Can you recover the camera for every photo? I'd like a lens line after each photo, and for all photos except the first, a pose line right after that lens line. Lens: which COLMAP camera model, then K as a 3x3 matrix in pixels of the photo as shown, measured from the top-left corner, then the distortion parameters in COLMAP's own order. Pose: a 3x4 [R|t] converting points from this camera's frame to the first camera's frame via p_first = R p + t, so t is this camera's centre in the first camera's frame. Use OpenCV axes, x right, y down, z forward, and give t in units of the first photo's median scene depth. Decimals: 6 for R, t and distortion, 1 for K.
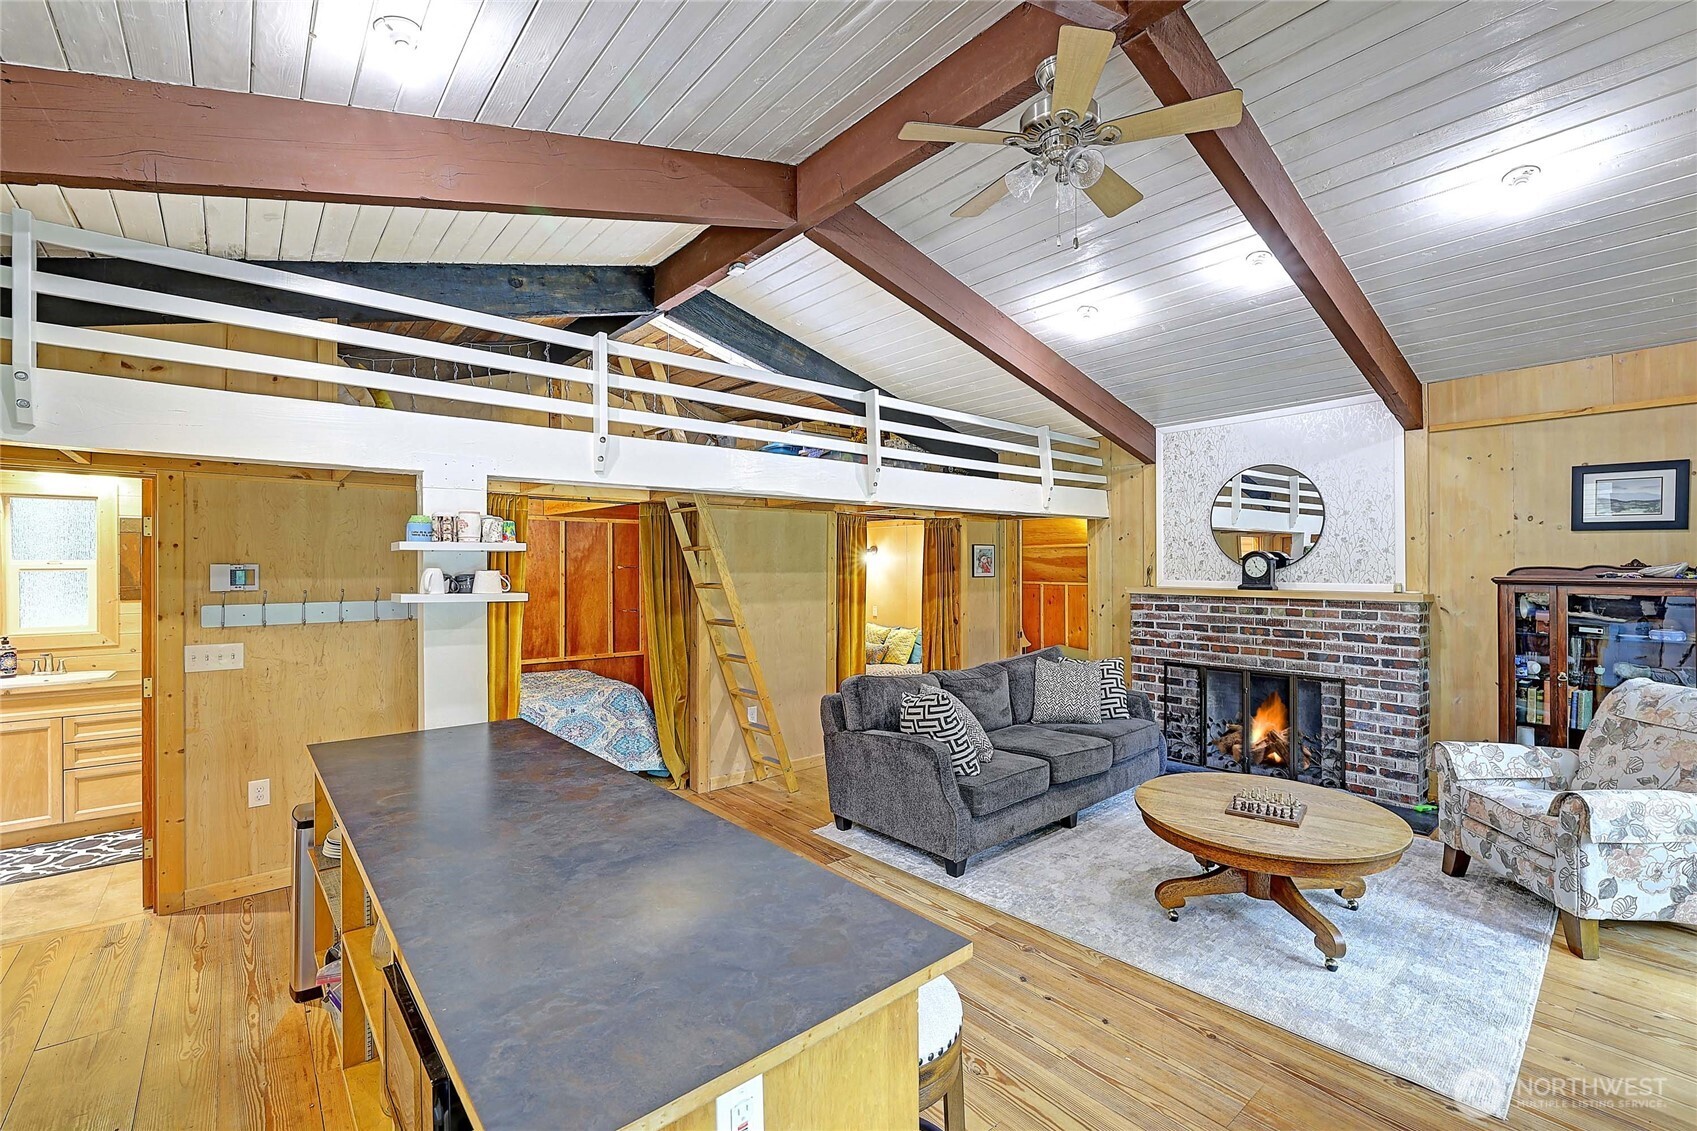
lens RADIAL K [[727.3, 0, 861.4], [0, 727.3, 563.2], [0, 0, 1]] dist [-0.003030, 0.000415]
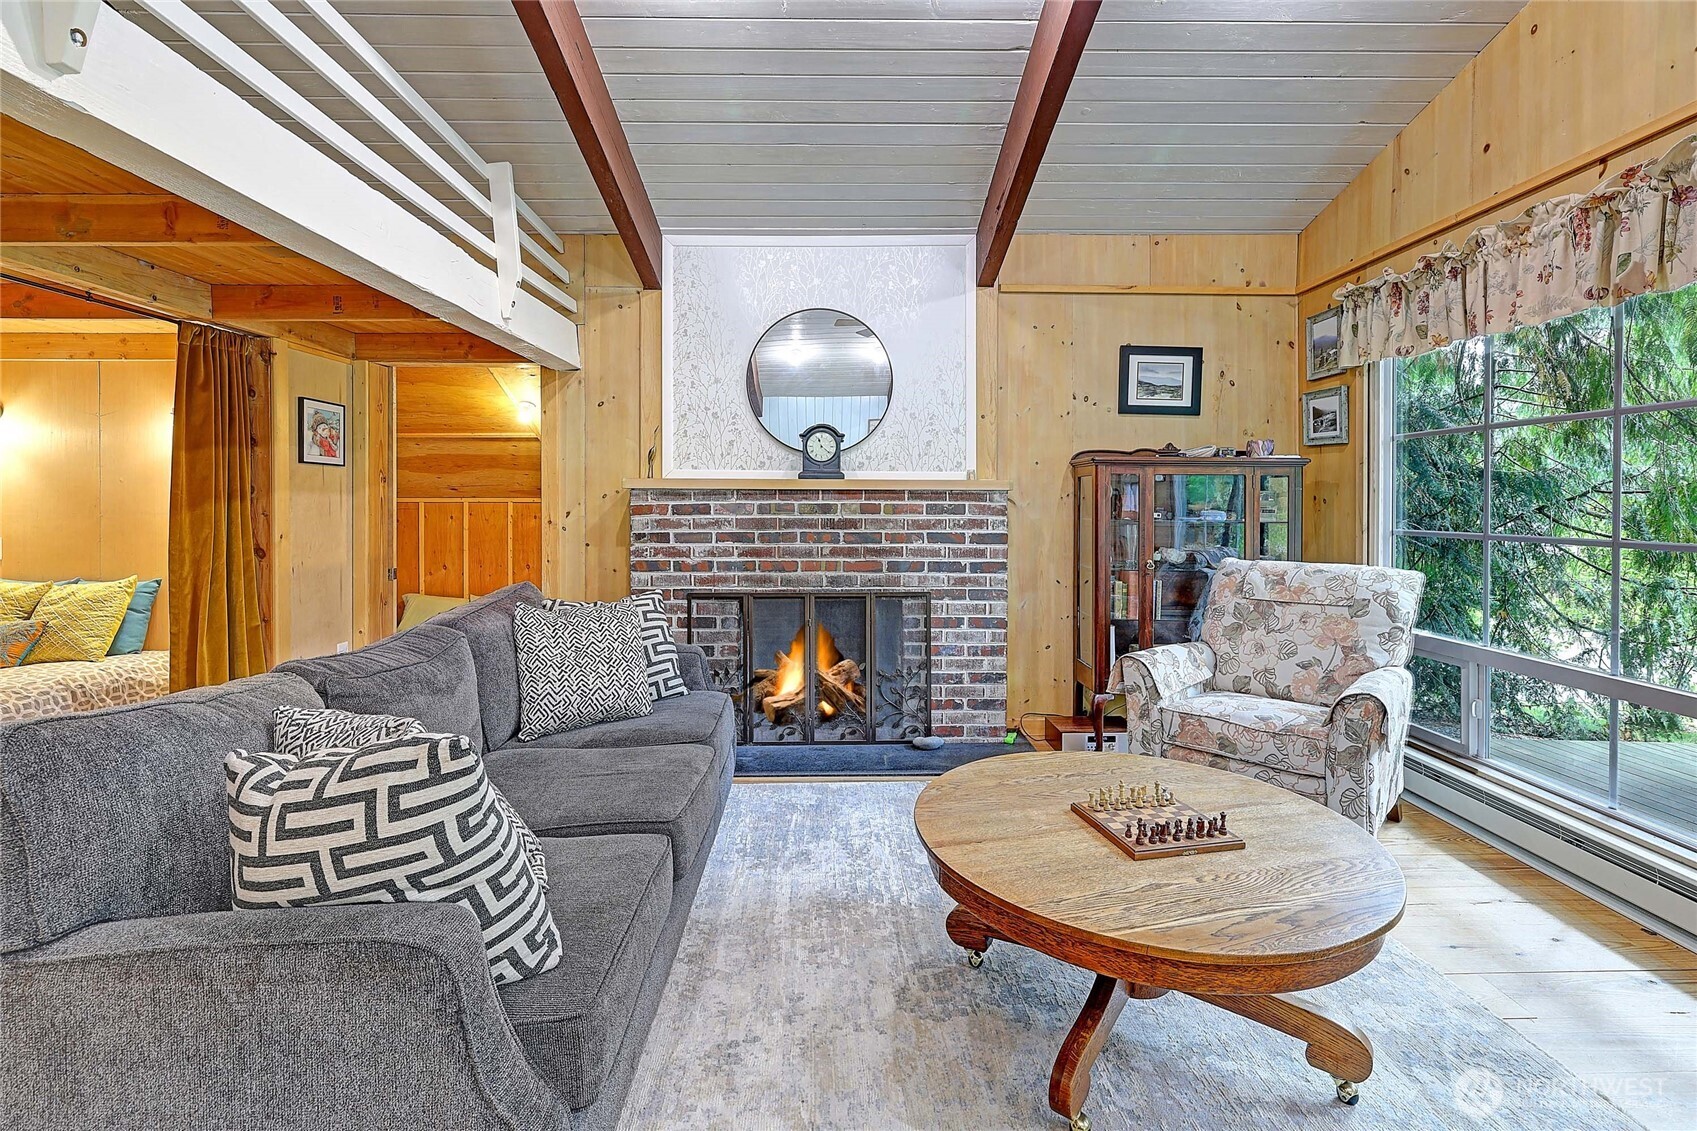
lens RADIAL K [[772.7, 0, 855.2], [0, 772.7, 505.1], [0, 0, 1]] dist [-0.002079, 0.000189]
pose [[0.635889, 0.005089, 0.771764, -0.019556], [-0.005675, 0.999982, -0.001918, 0.069758], [-0.771760, -0.003160, 0.635906, 0.545509]]
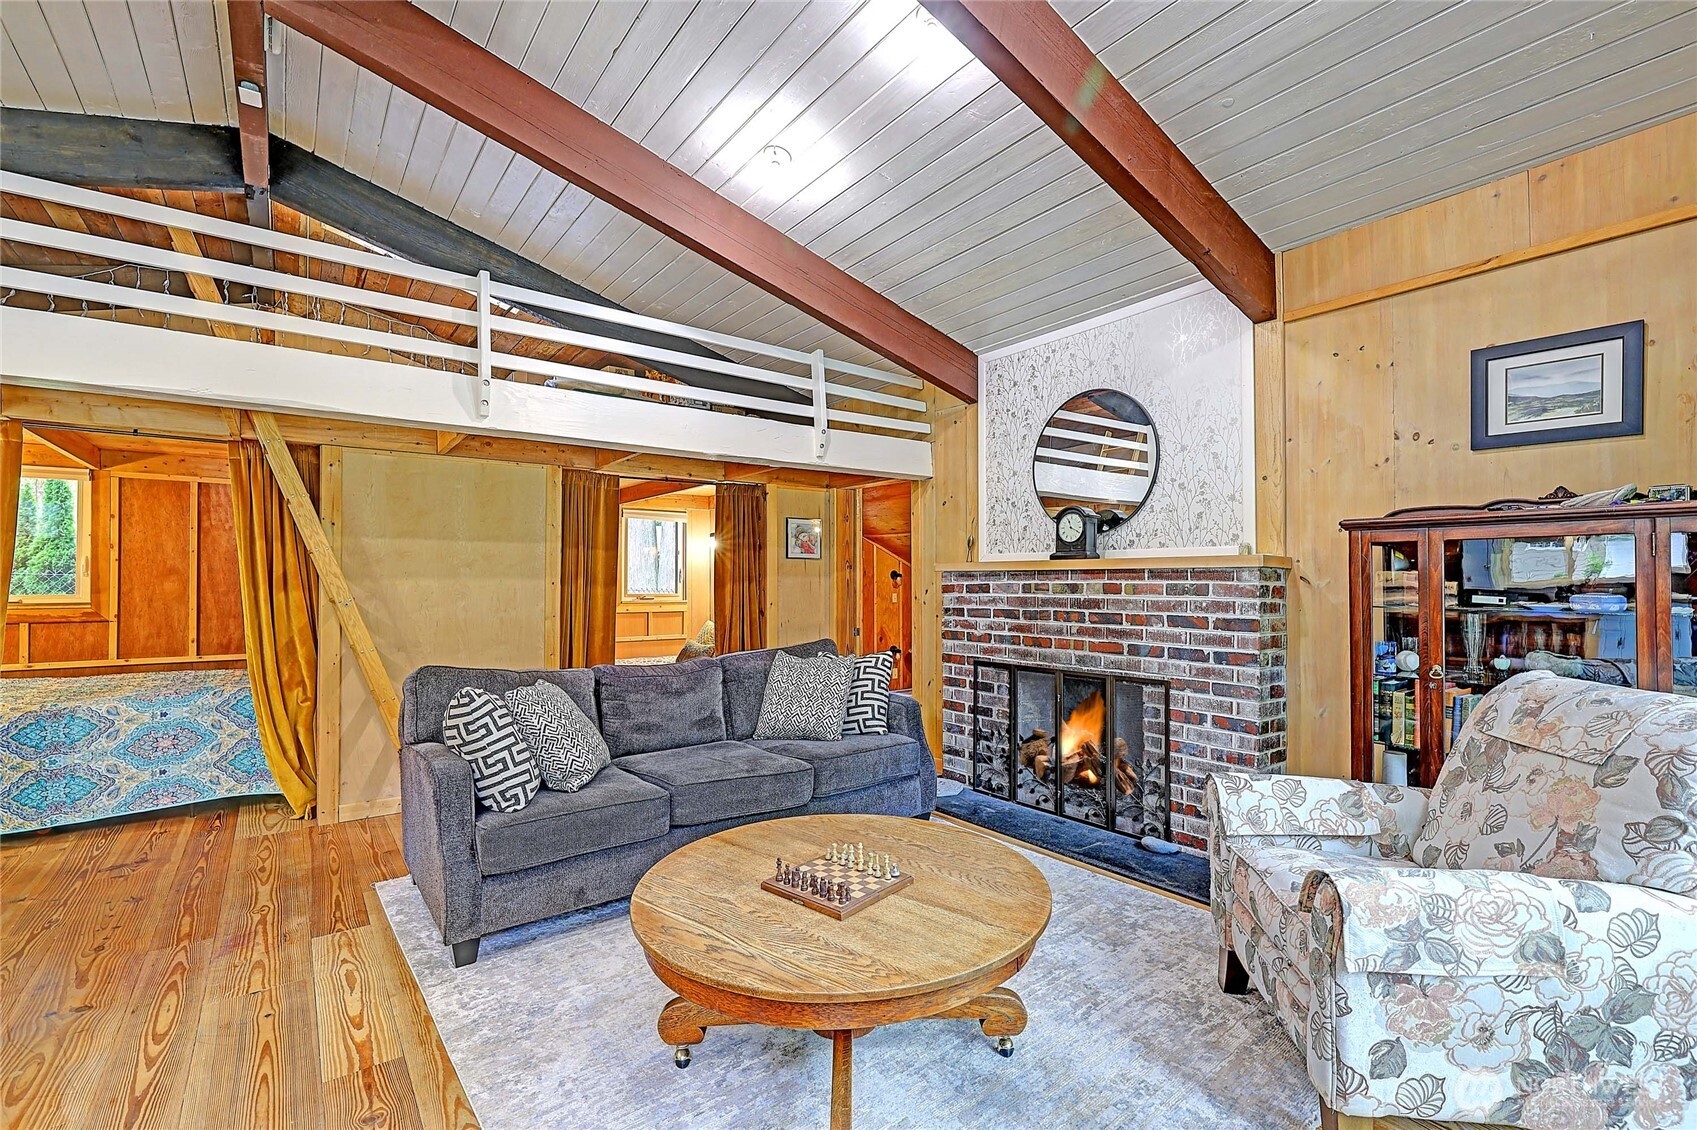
lens RADIAL K [[749.4, 0, 859.6], [0, 749.4, 573.4], [0, 0, 1]] dist [-0.001794, -0.000135]
pose [[0.998523, 0.001405, -0.054311, 0.410842], [-0.001879, 0.999961, -0.008686, 0.063344], [0.054296, 0.008775, 0.998486, 0.265541]]
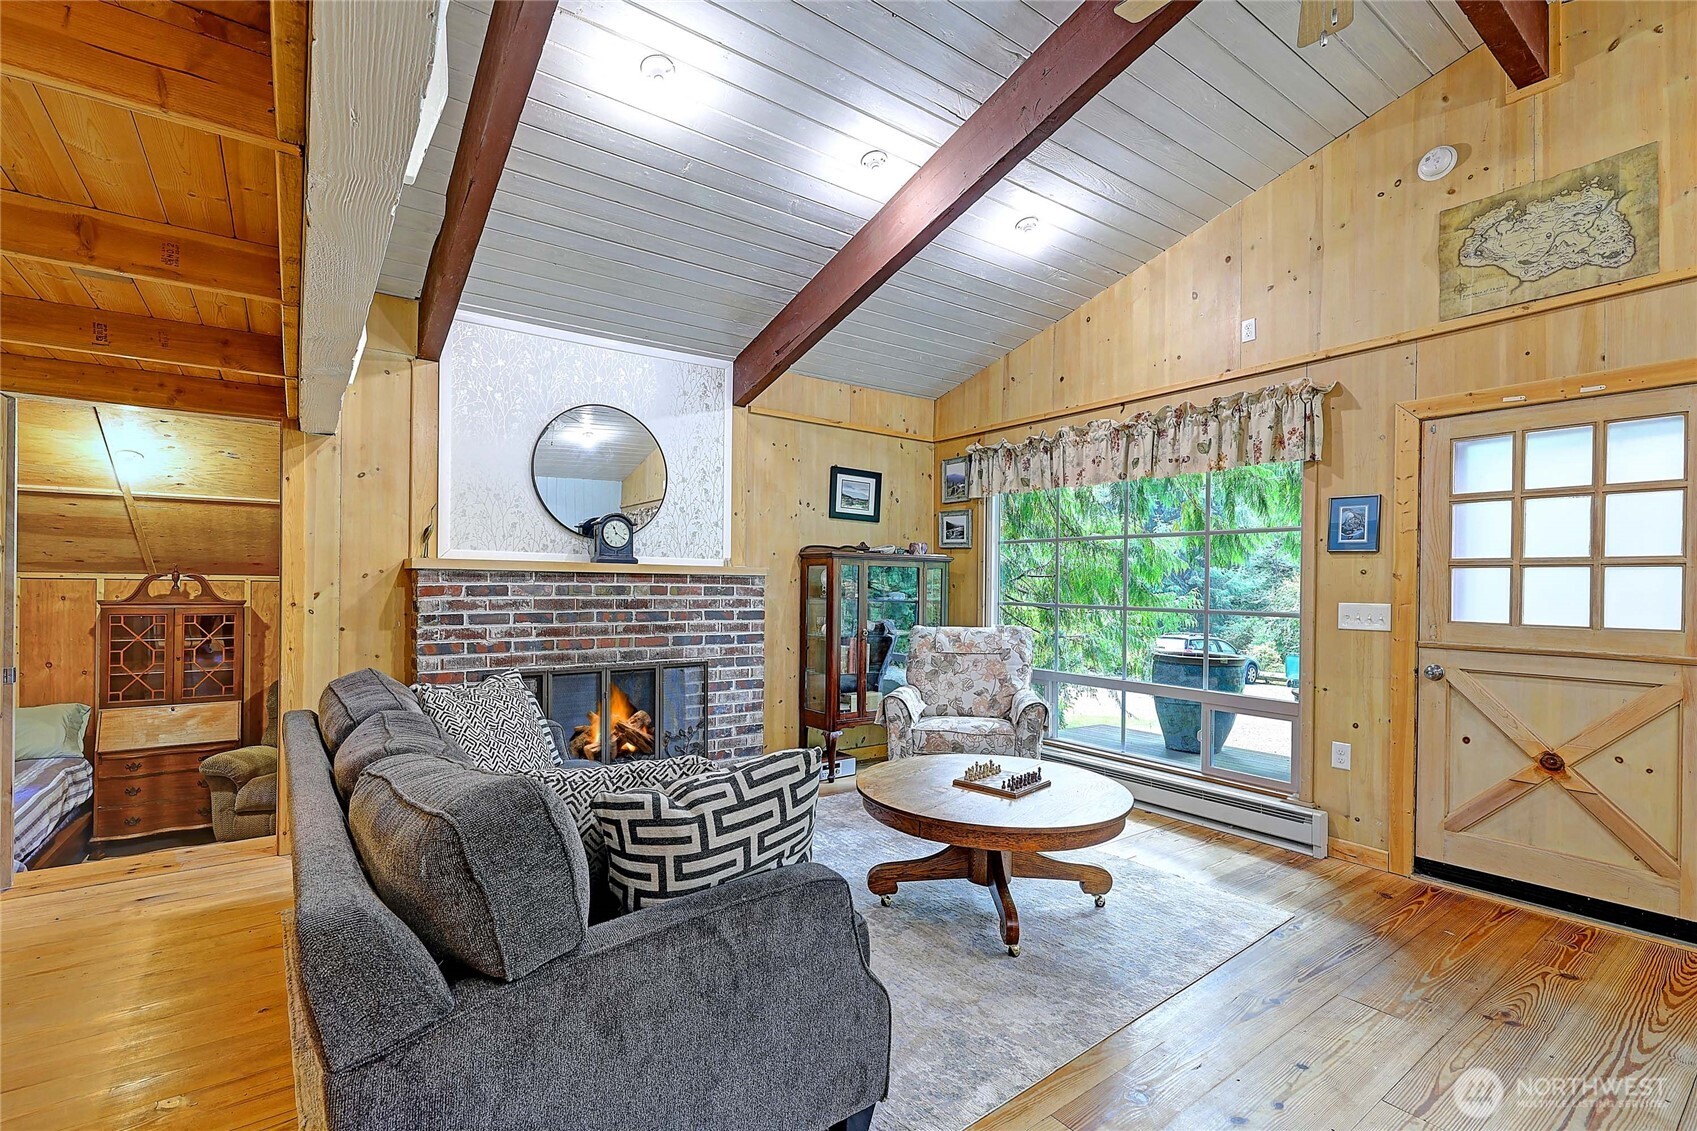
lens RADIAL K [[759.4, 0, 849.7], [0, 759.4, 580.7], [0, 0, 1]] dist [-0.001062, 0.000079]
pose [[0.077148, 0.012100, 0.996946, -0.272607], [-0.011274, 0.999873, -0.011263, 0.067888], [-0.996956, -0.010371, 0.077275, 0.757747]]
